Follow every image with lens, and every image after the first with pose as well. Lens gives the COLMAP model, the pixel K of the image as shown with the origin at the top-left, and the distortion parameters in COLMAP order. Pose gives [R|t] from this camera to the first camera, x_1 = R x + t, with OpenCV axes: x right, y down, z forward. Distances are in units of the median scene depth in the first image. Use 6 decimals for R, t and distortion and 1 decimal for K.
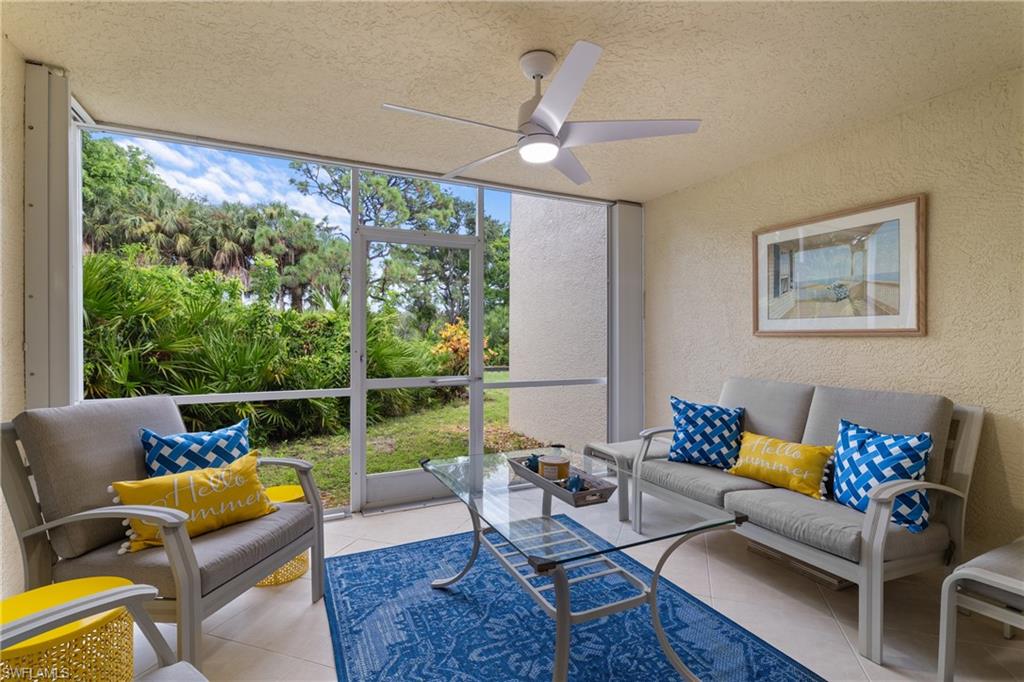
lens RADIAL K [[483.8, 0, 510.5], [0, 483.8, 343.2], [0, 0, 1]] dist [-0.002118, -0.000380]
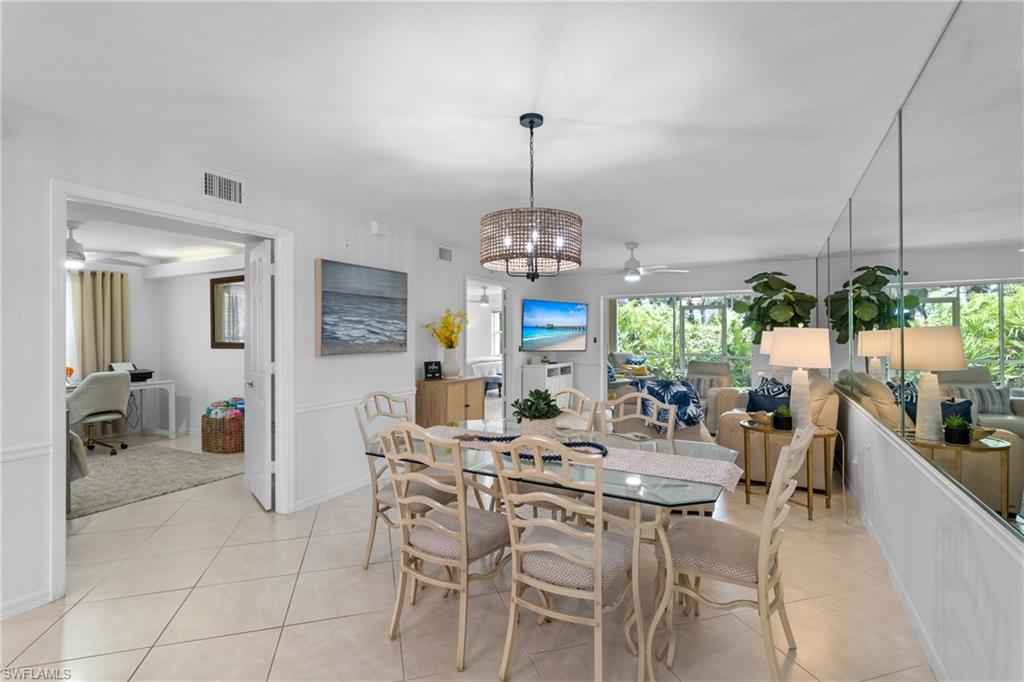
lens RADIAL K [[512.1, 0, 513.9], [0, 512.1, 338.2], [0, 0, 1]] dist [0.019567, 0.000153]
pose [[0.608677, 0.000483, -0.793418, 0.980465], [-0.003467, 0.999992, -0.002051, -0.007429], [0.793411, 0.003999, 0.608674, -1.136345]]
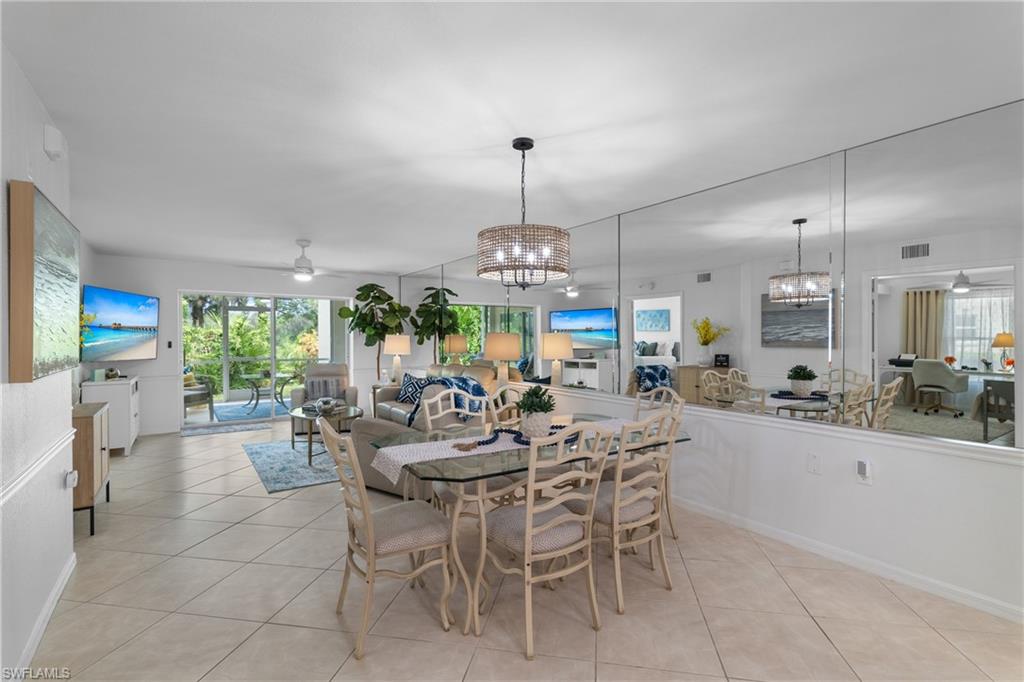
lens RADIAL K [[512.1, 0, 517.7], [0, 512.1, 338.0], [0, 0, 1]] dist [0.019567, 0.000153]
pose [[0.988944, -0.003481, 0.148250, 0.538093], [0.005213, 0.999923, -0.011299, -0.003815], [-0.148199, 0.011947, 0.988885, -1.349362]]
